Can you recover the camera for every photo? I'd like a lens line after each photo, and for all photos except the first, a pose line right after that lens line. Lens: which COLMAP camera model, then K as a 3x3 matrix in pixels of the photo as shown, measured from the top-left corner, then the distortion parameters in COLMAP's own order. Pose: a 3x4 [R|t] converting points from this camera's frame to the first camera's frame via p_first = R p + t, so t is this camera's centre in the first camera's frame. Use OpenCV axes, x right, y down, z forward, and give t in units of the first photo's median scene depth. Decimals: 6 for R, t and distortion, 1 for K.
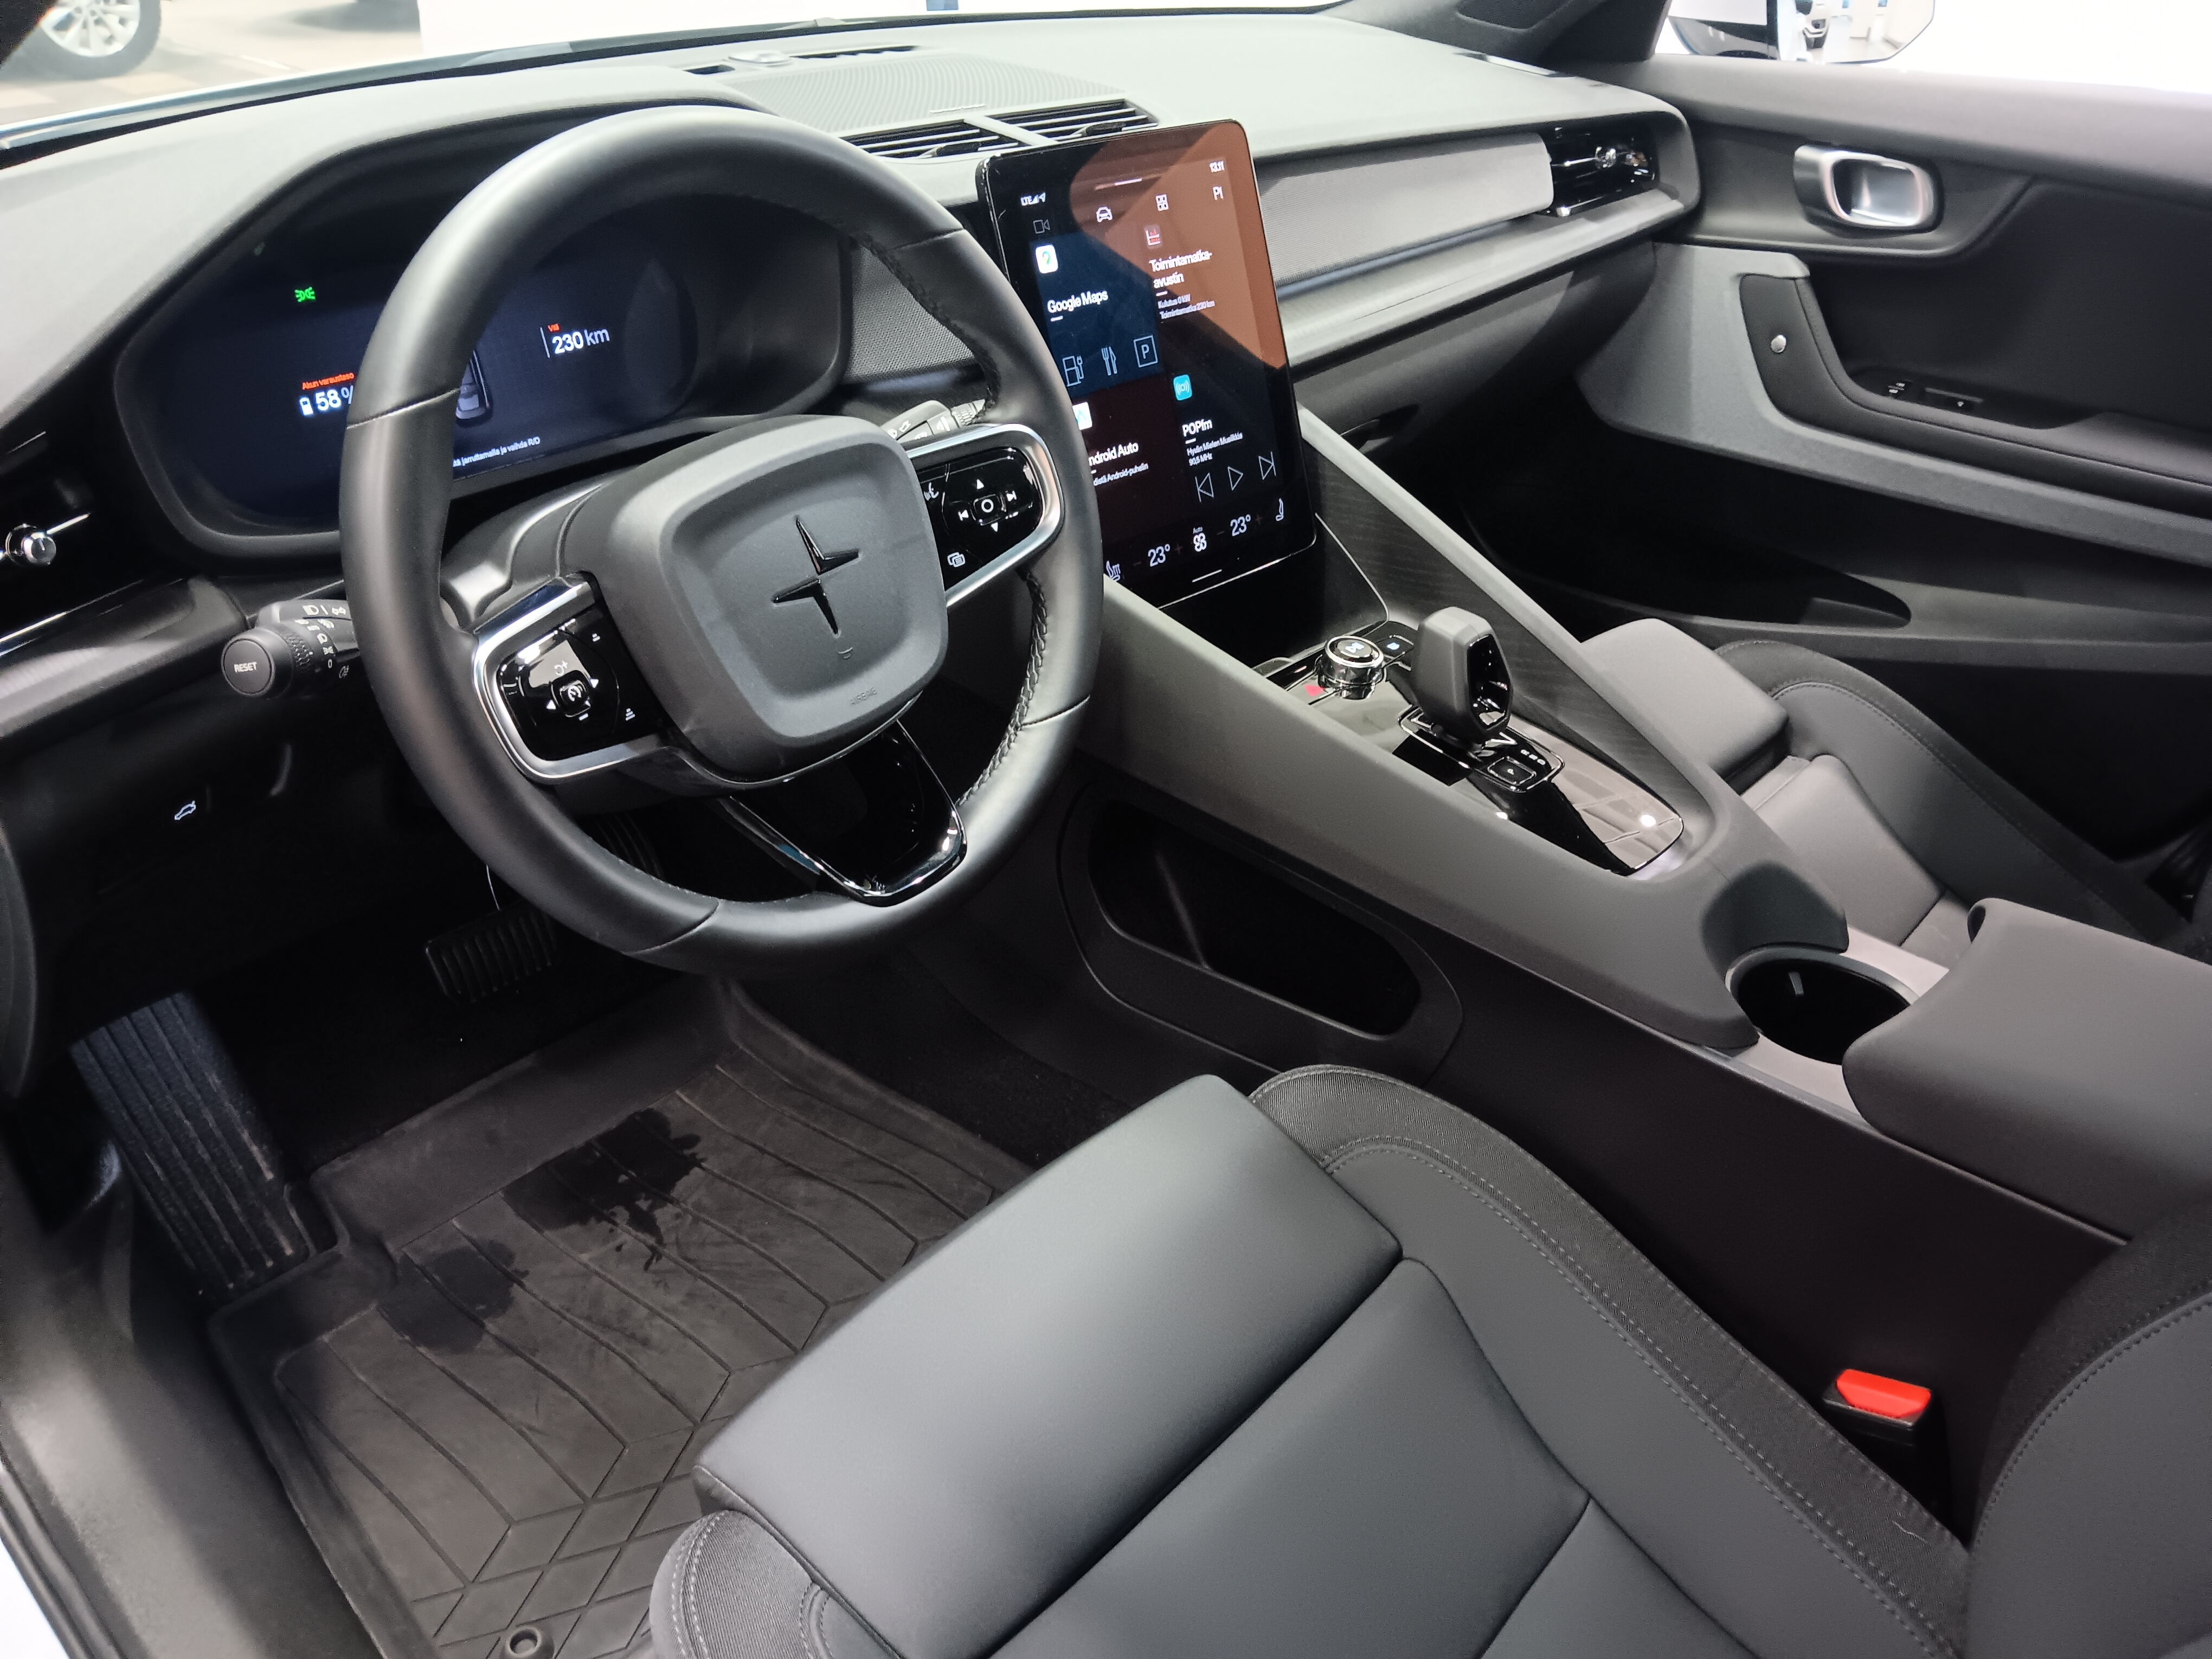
lens RADIAL K [[1753.4, 0, 1097.6], [0, 1753.4, 783.9], [0, 0, 1]] dist [0.000990, -0.069070]
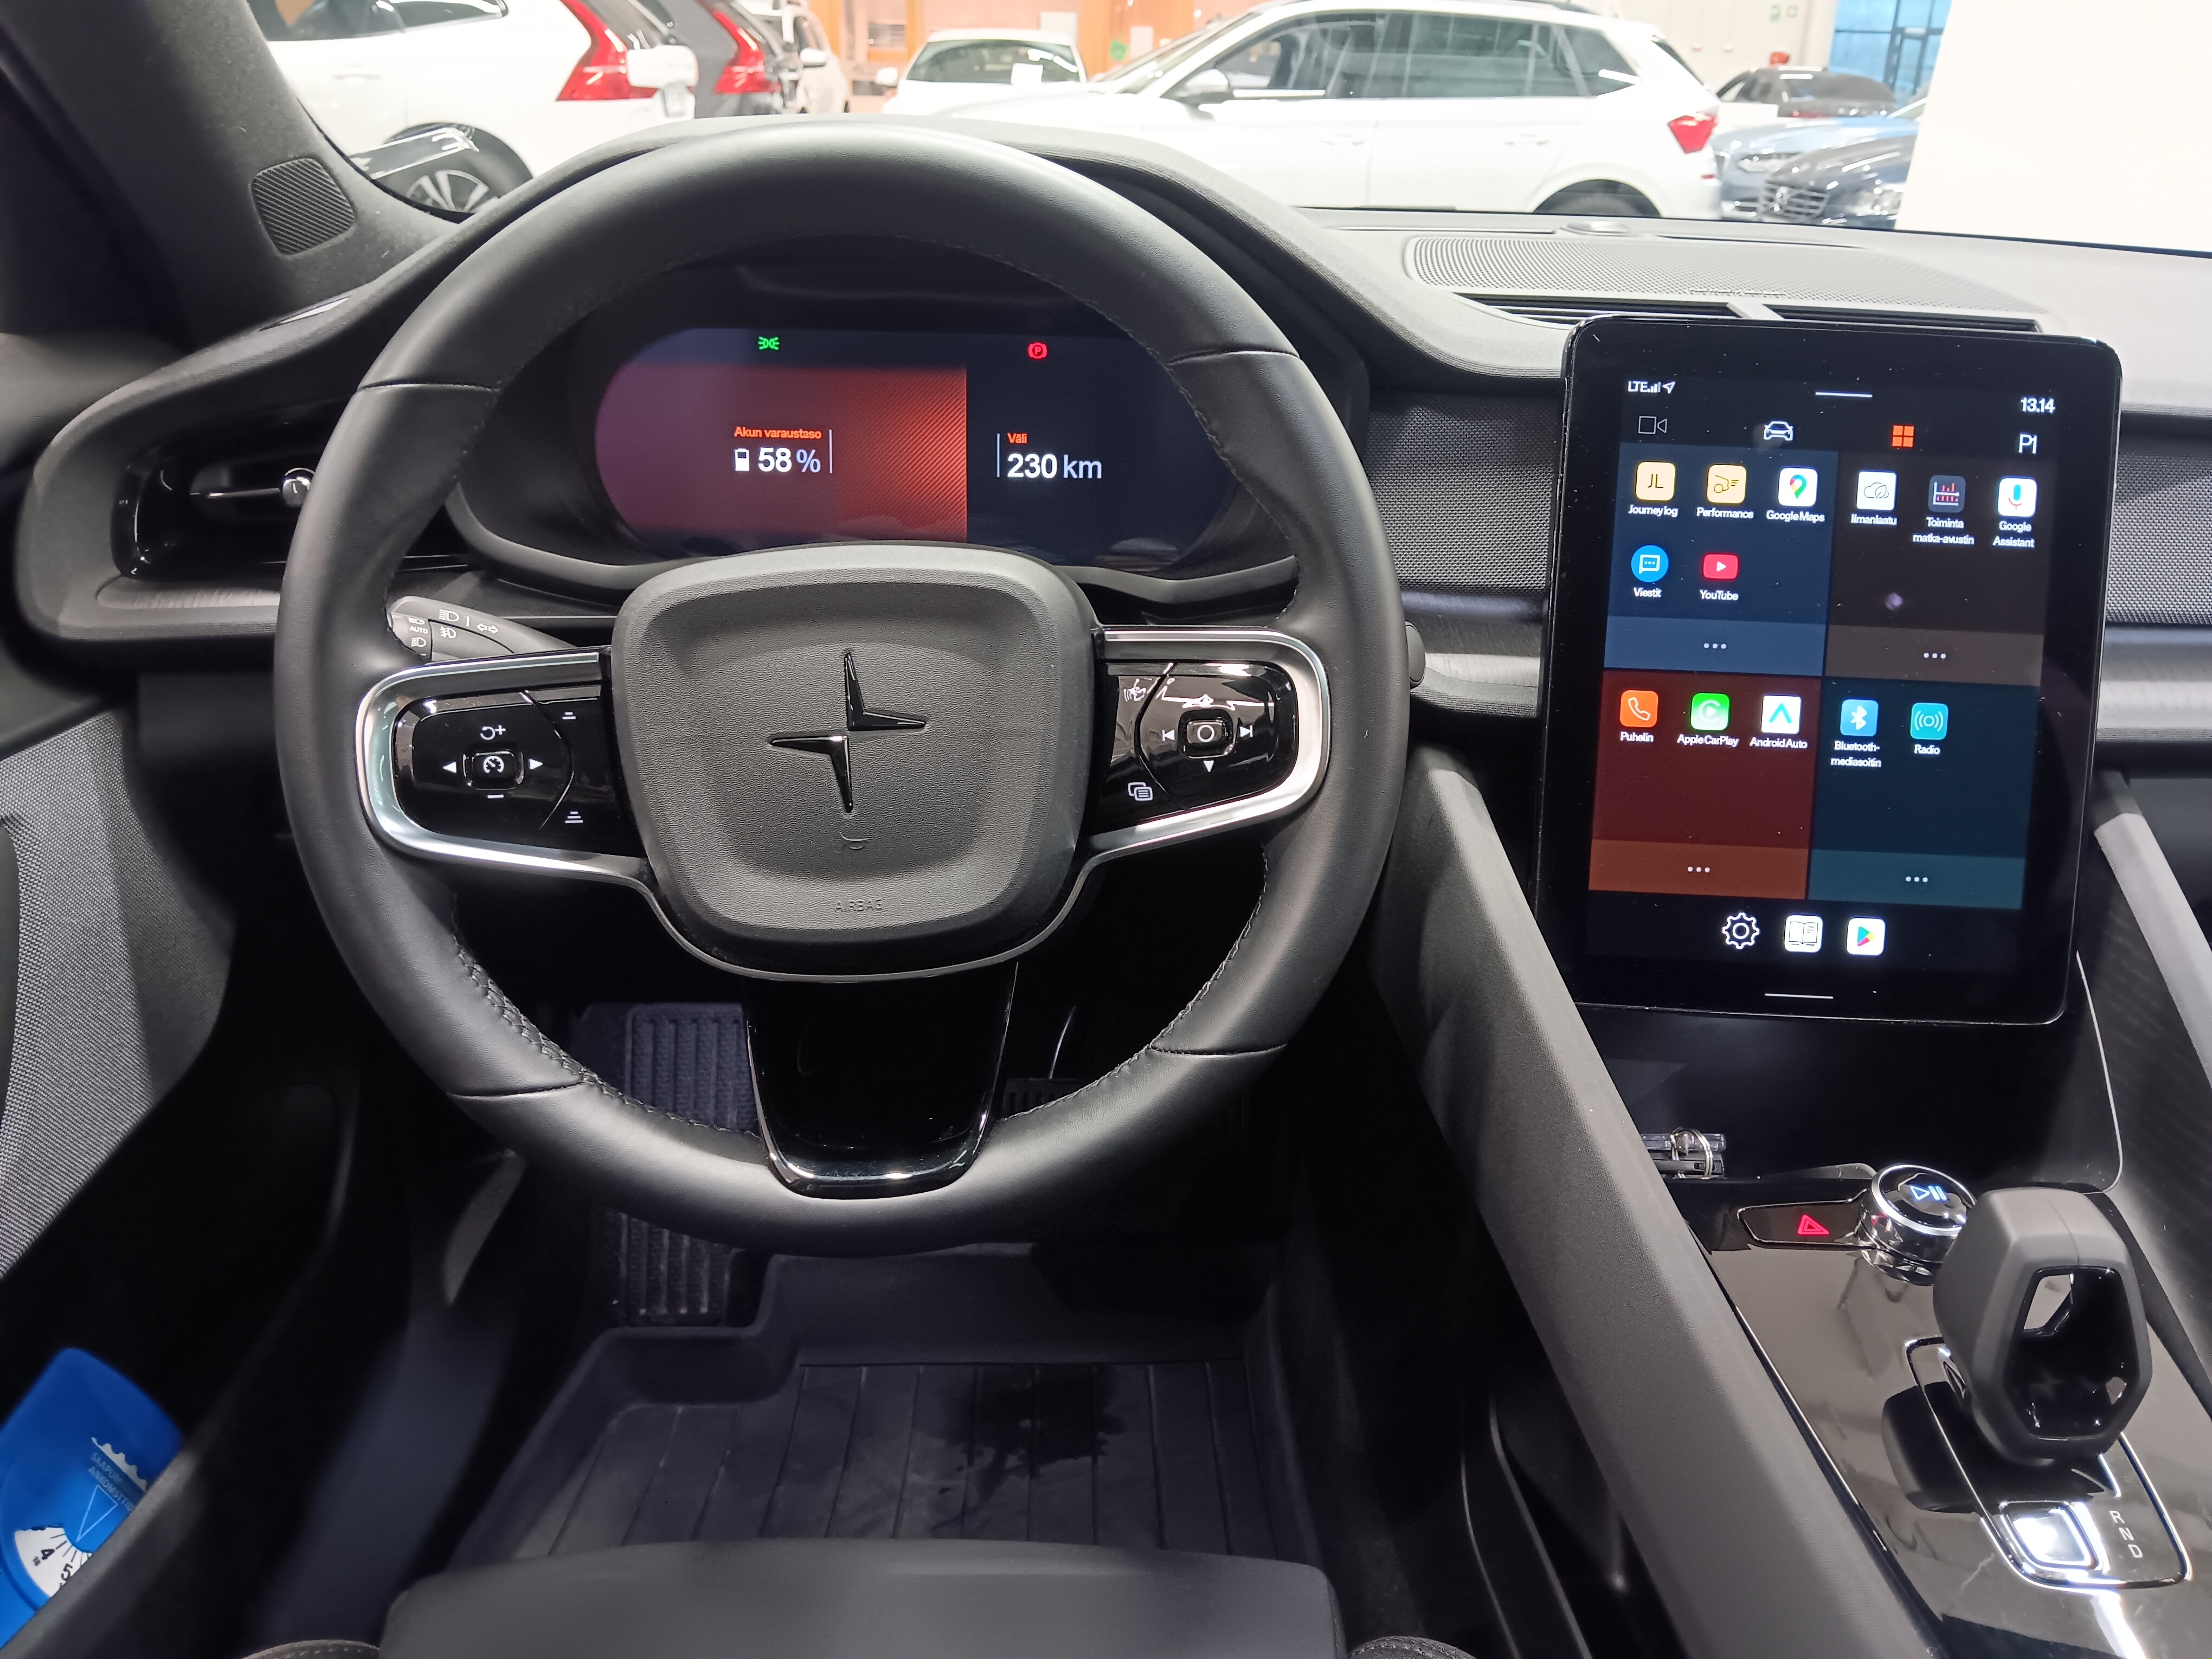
lens RADIAL K [[1753.4, 0, 1097.6], [0, 1753.4, 783.9], [0, 0, 1]] dist [0.000990, -0.069070]
pose [[0.702566, 0.280188, -0.654138, 0.308755], [-0.375839, 0.926661, -0.006745, -0.100547], [0.604274, 0.250589, 0.756345, 0.382082]]
